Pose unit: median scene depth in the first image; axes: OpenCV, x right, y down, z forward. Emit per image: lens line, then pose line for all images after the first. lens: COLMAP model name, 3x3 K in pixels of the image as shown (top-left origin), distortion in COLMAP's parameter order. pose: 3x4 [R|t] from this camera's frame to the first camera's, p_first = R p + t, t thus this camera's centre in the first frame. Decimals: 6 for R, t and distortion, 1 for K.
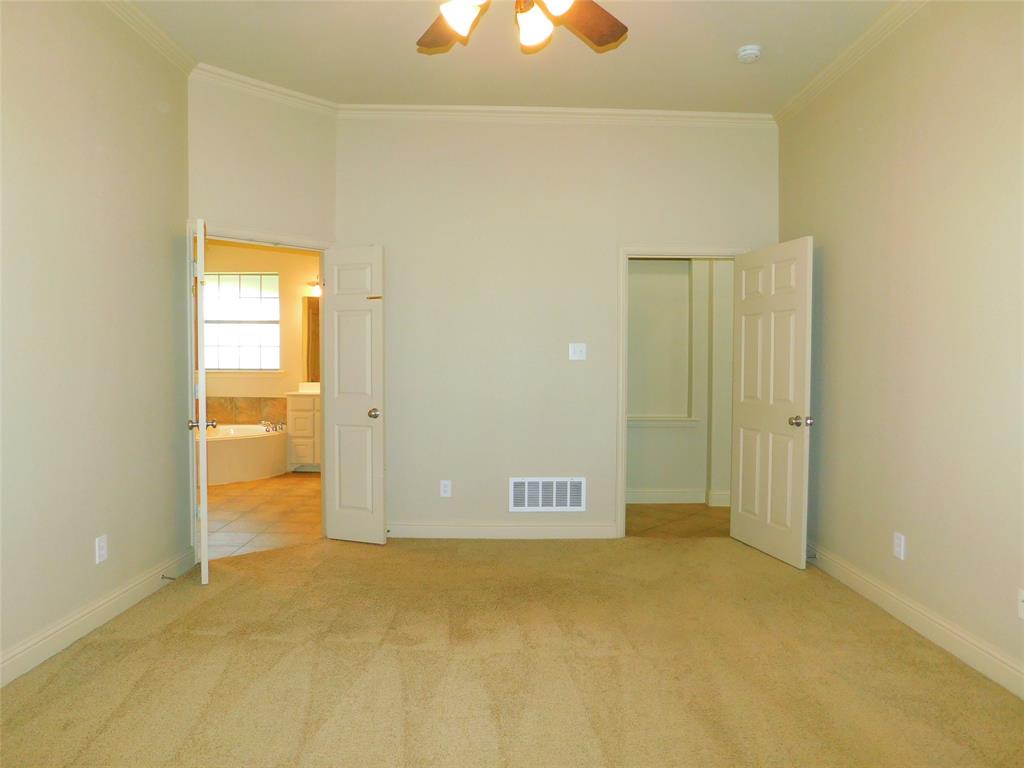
lens RADIAL K [[676.8, 0, 512.0], [0, 676.8, 384.0], [0, 0, 1]] dist [-0.071944, 0.058596]
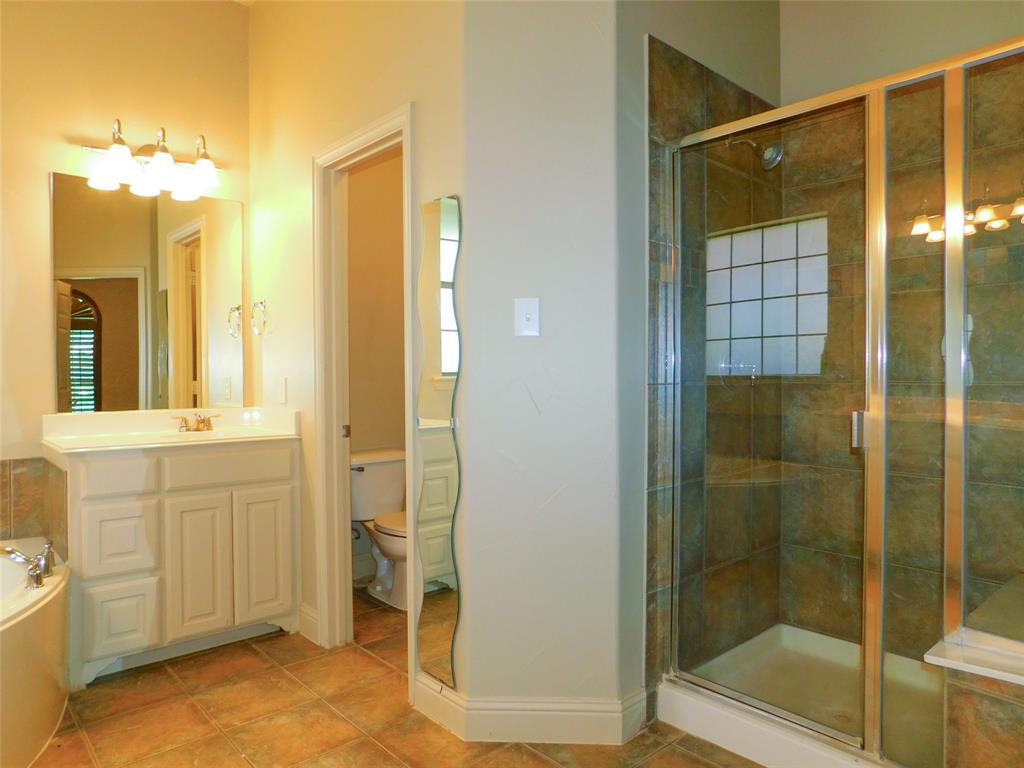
lens RADIAL K [[676.8, 0, 512.0], [0, 676.8, 384.0], [0, 0, 1]] dist [-0.071944, 0.058596]
pose [[0.754533, -0.021963, 0.655895, -0.360422], [0.025676, 0.999663, 0.003937, -0.013042], [-0.655760, 0.013871, 0.754842, 0.580305]]
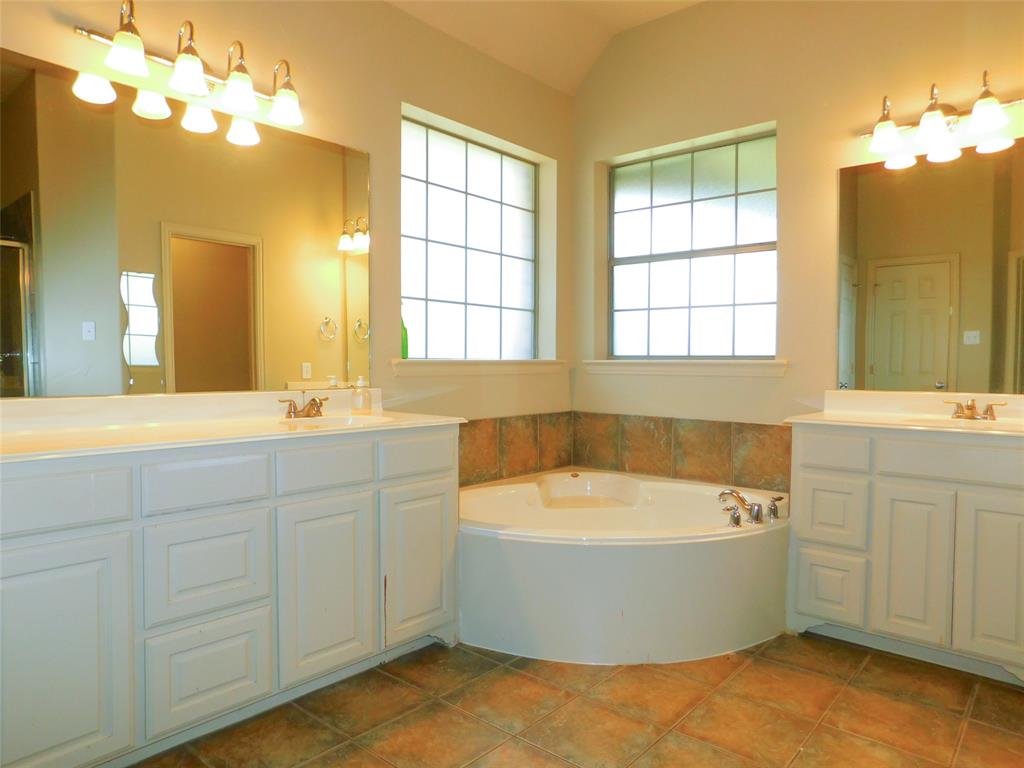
lens RADIAL K [[676.8, 0, 512.0], [0, 676.8, 384.0], [0, 0, 1]] dist [-0.071944, 0.058596]
pose [[0.742119, 0.015088, -0.670098, -0.192206], [-0.014164, 0.999876, 0.006827, -0.005366], [0.670118, 0.004425, 0.742241, 0.591285]]
